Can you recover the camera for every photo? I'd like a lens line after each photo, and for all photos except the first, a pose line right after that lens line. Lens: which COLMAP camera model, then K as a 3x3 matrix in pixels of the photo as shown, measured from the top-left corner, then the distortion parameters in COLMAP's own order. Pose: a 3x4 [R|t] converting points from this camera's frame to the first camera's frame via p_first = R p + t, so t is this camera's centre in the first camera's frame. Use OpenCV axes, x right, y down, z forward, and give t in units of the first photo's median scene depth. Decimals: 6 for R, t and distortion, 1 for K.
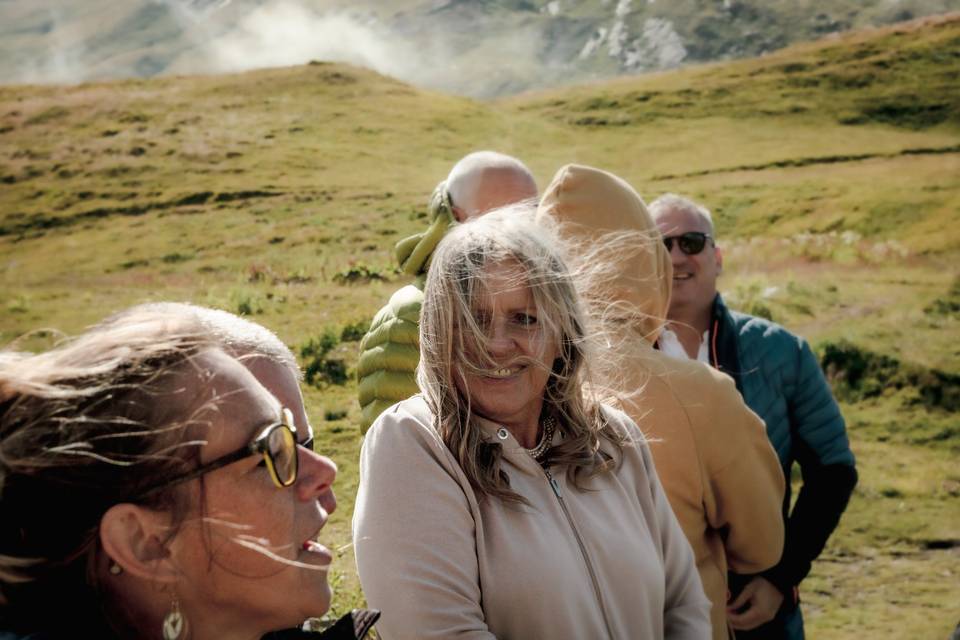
lens RADIAL K [[3301.2, 0, 480.0], [0, 3301.2, 319.0], [0, 0, 1]] dist [0.694712, 0.000000]
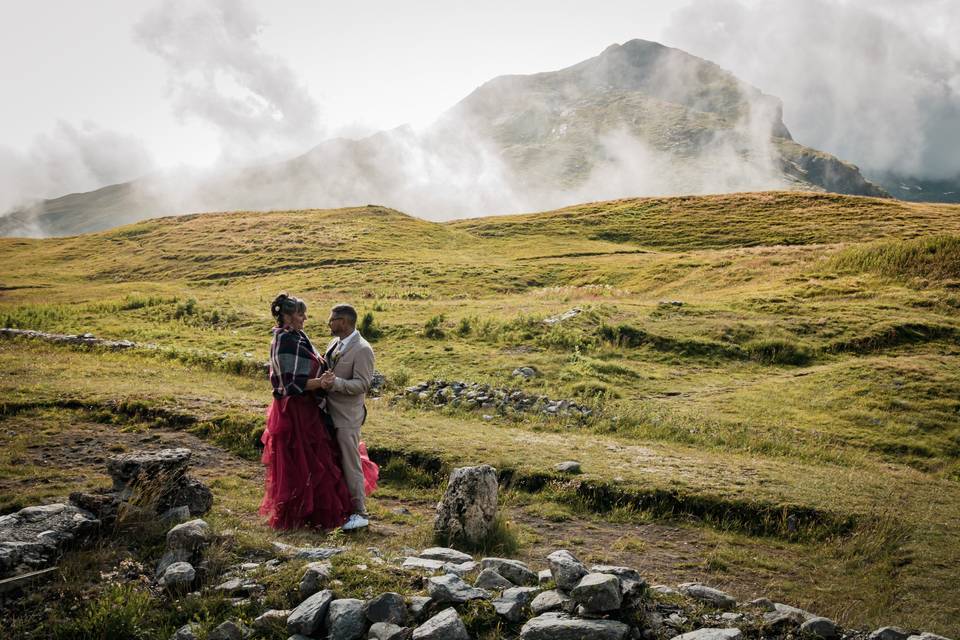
lens RADIAL K [[3301.2, 0, 480.0], [0, 3301.2, 320.5], [0, 0, 1]] dist [0.694712, 0.000000]
pose [[0.973003, 0.021608, 0.229777, -0.533809], [-0.022172, 0.999754, -0.000128, 0.004225], [-0.229724, -0.004970, 0.973243, -1.378558]]
